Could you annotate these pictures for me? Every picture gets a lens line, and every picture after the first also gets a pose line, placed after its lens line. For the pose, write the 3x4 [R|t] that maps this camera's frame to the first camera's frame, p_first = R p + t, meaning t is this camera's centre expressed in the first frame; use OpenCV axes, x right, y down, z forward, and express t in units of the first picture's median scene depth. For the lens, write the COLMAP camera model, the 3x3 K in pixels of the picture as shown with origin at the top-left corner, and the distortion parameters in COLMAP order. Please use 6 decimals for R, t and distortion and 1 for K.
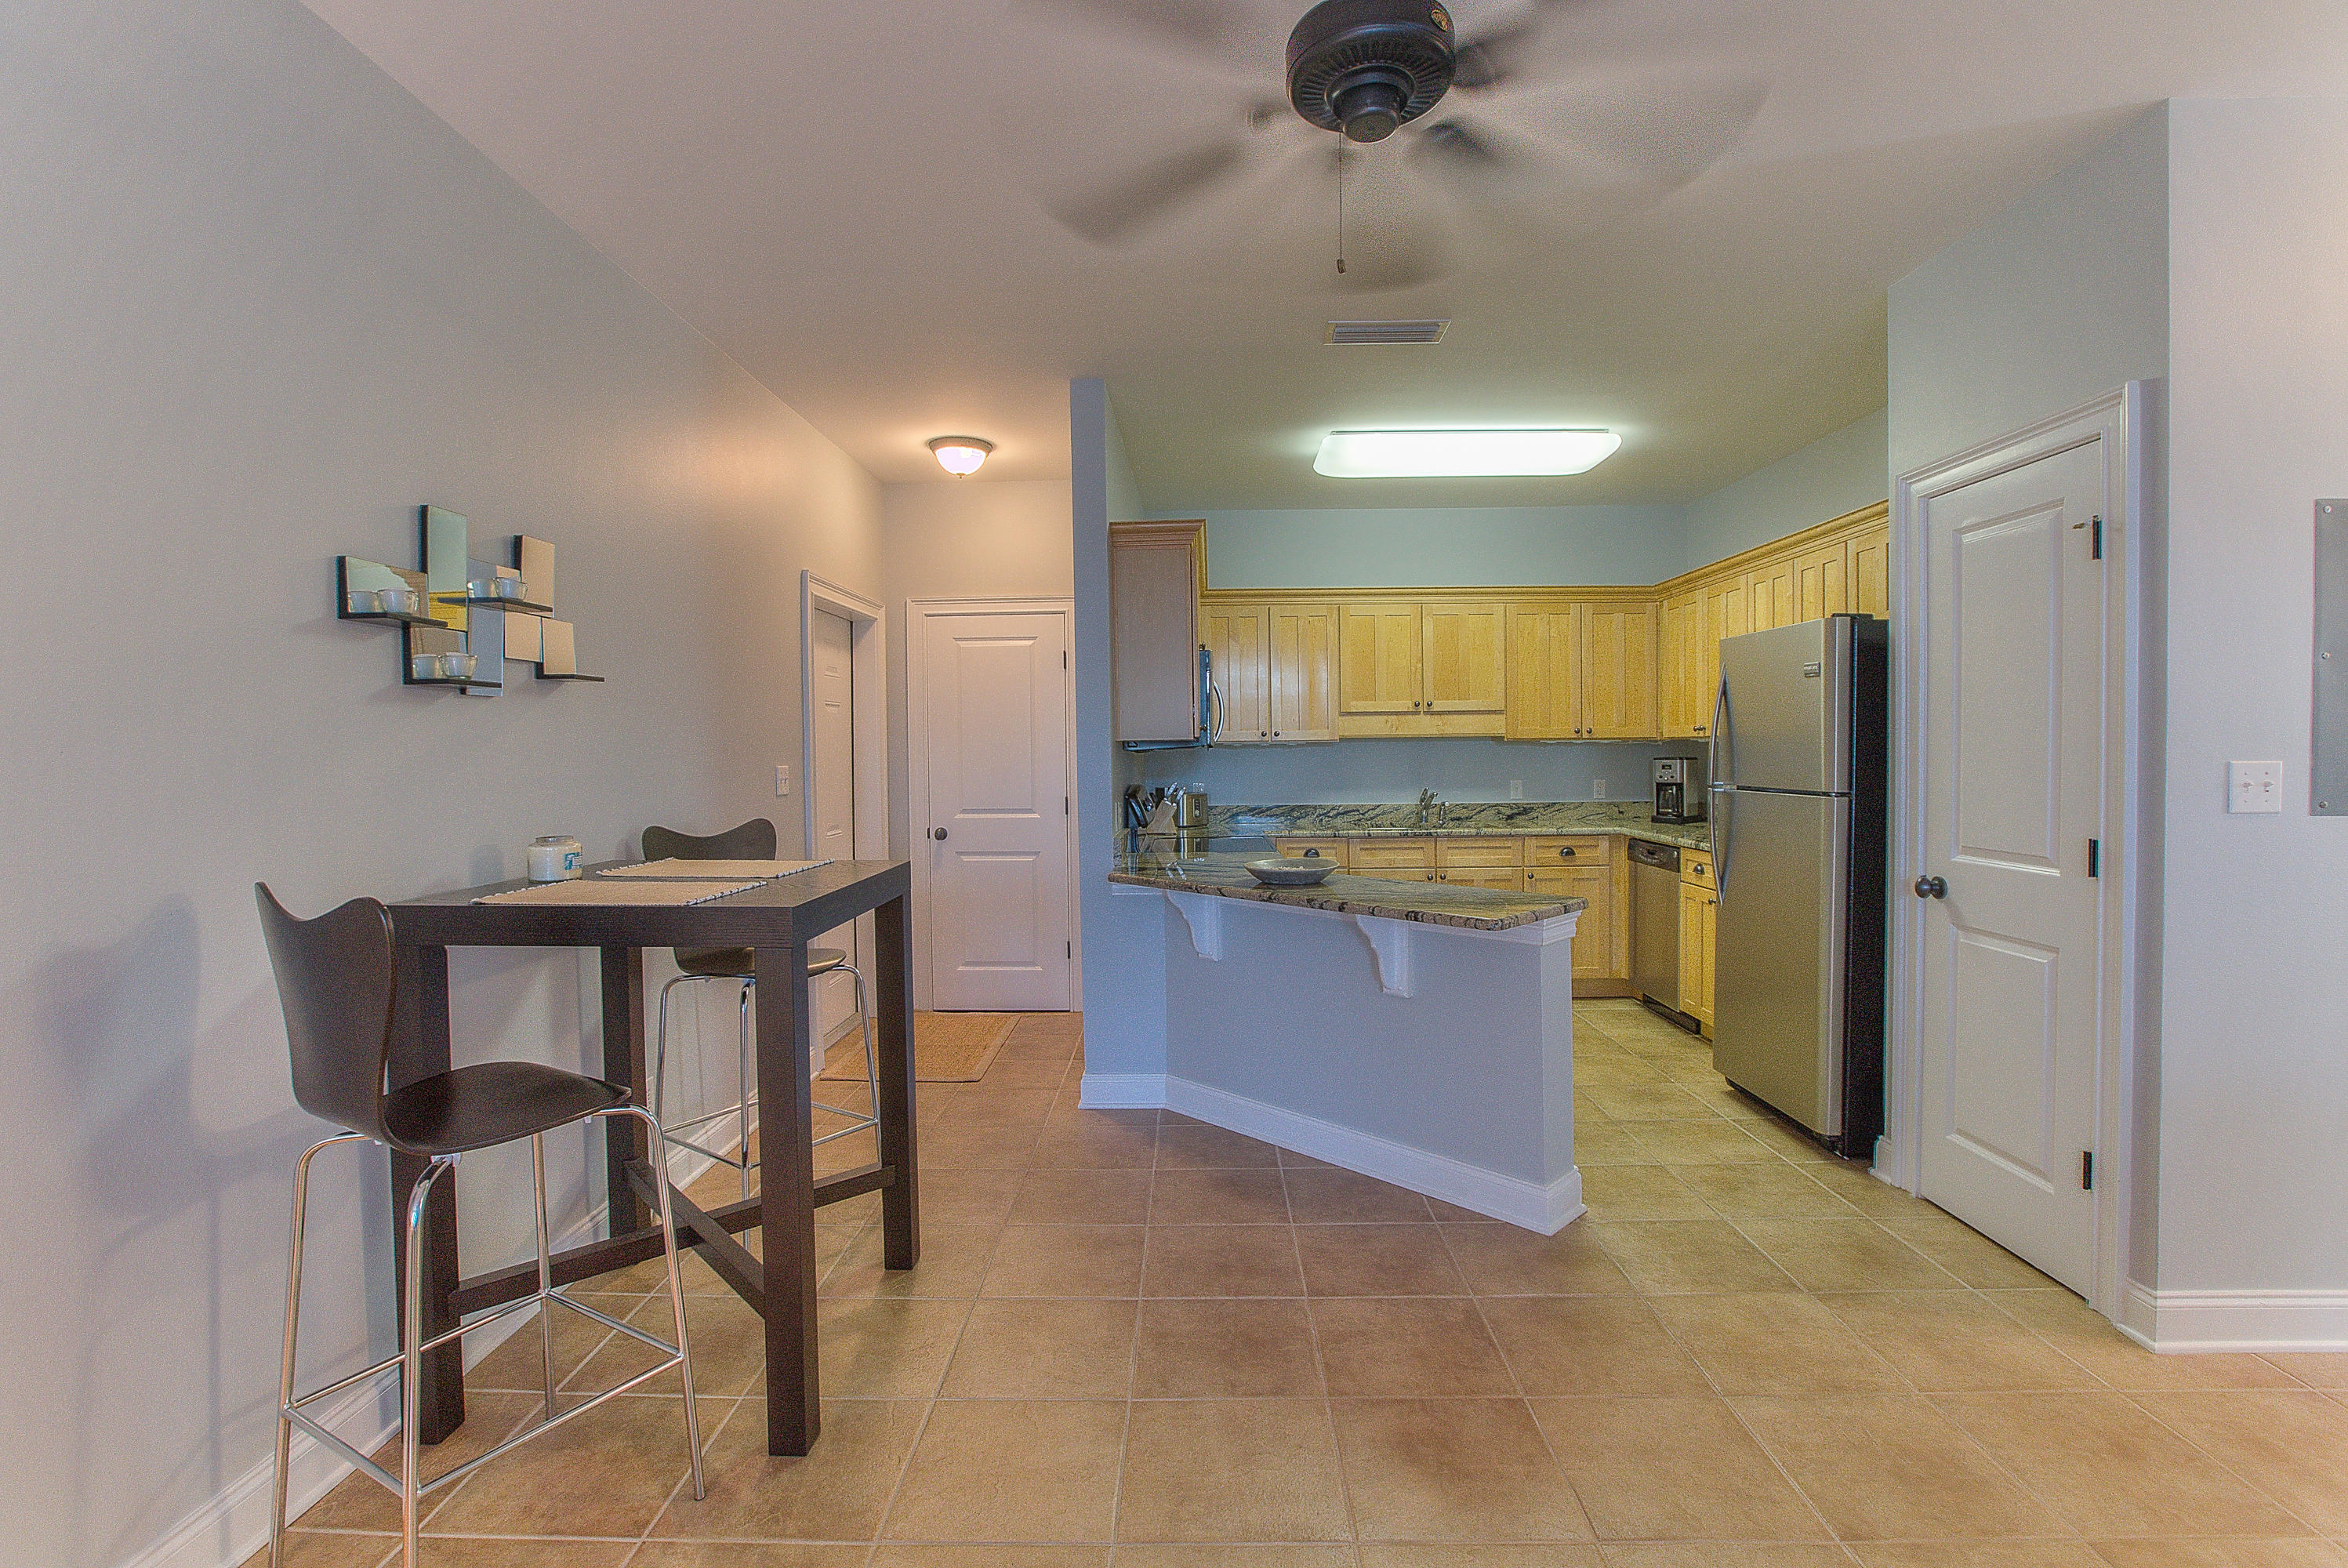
lens RADIAL K [[1081.0, 0, 1174.0], [0, 1081.0, 784.0], [0, 0, 1]] dist [-0.000442, -0.000024]
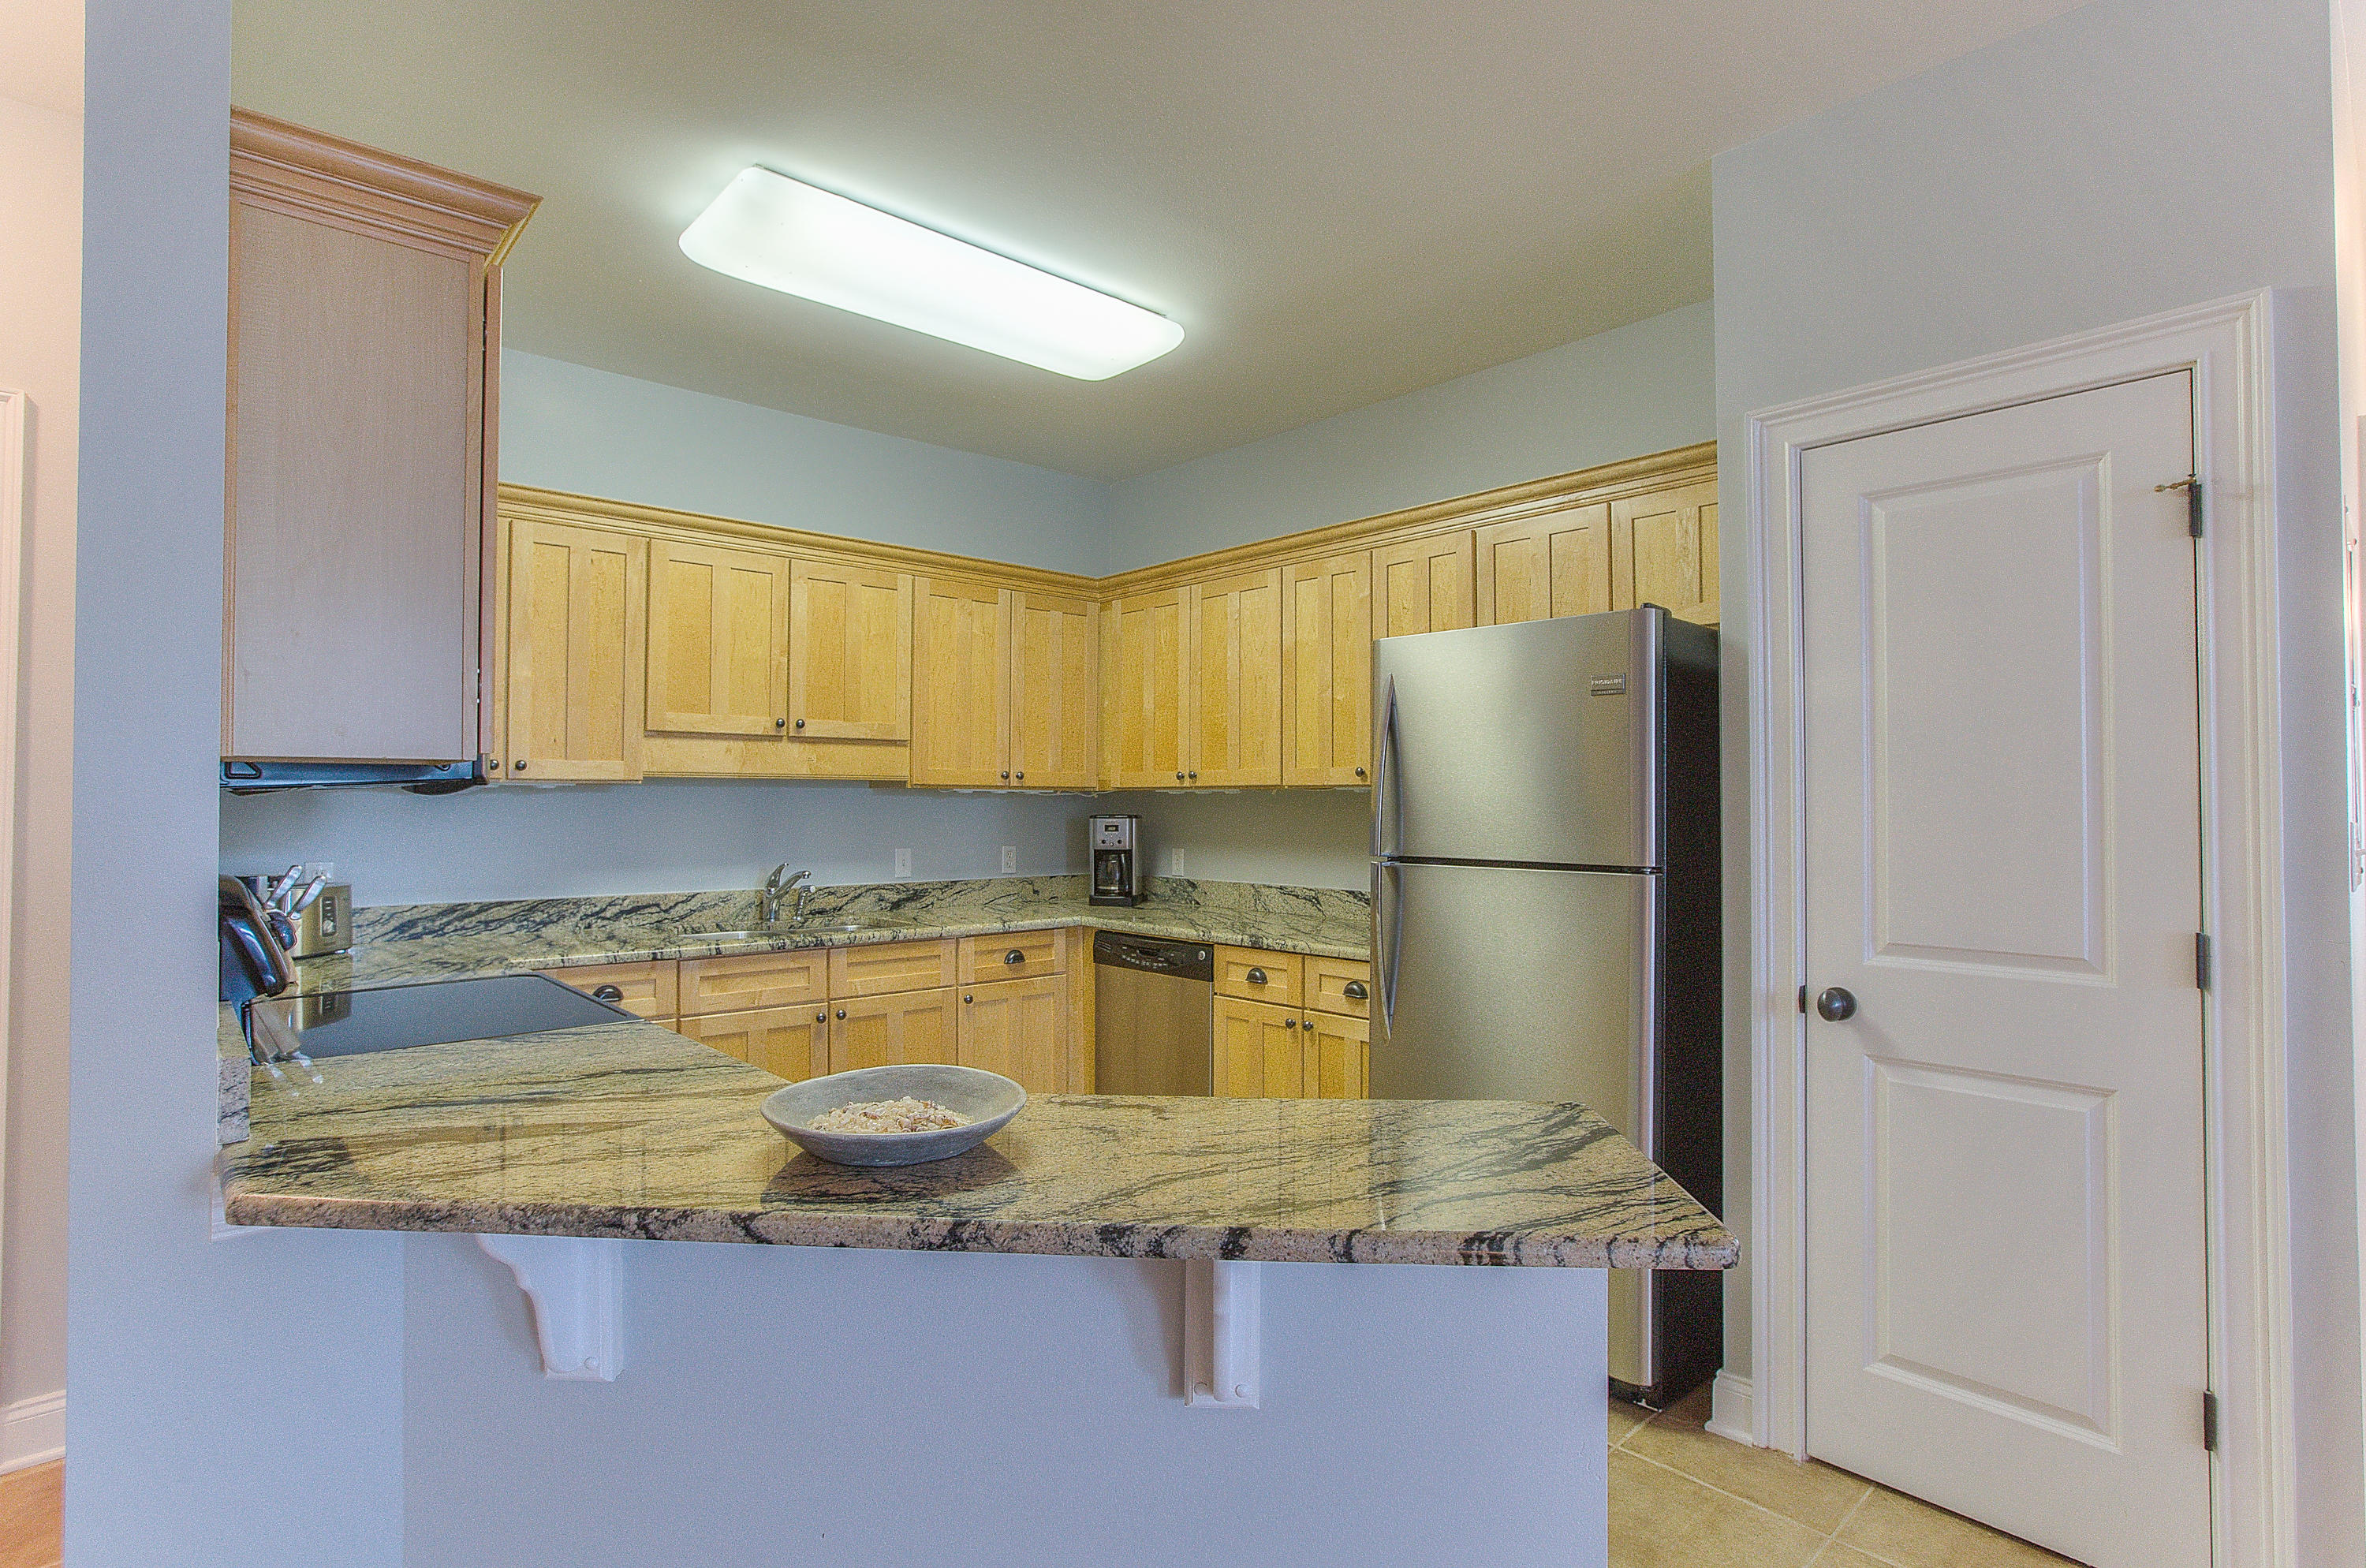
lens RADIAL K [[1189.3, 0, 1179.4], [0, 1189.3, 774.7], [0, 0, 1]] dist [-0.065016, 0.042086]
pose [[0.728000, 0.027914, 0.685009, -0.060185], [0.012229, 0.998483, -0.053684, -0.008088], [-0.685469, 0.047459, 0.726554, 0.380647]]
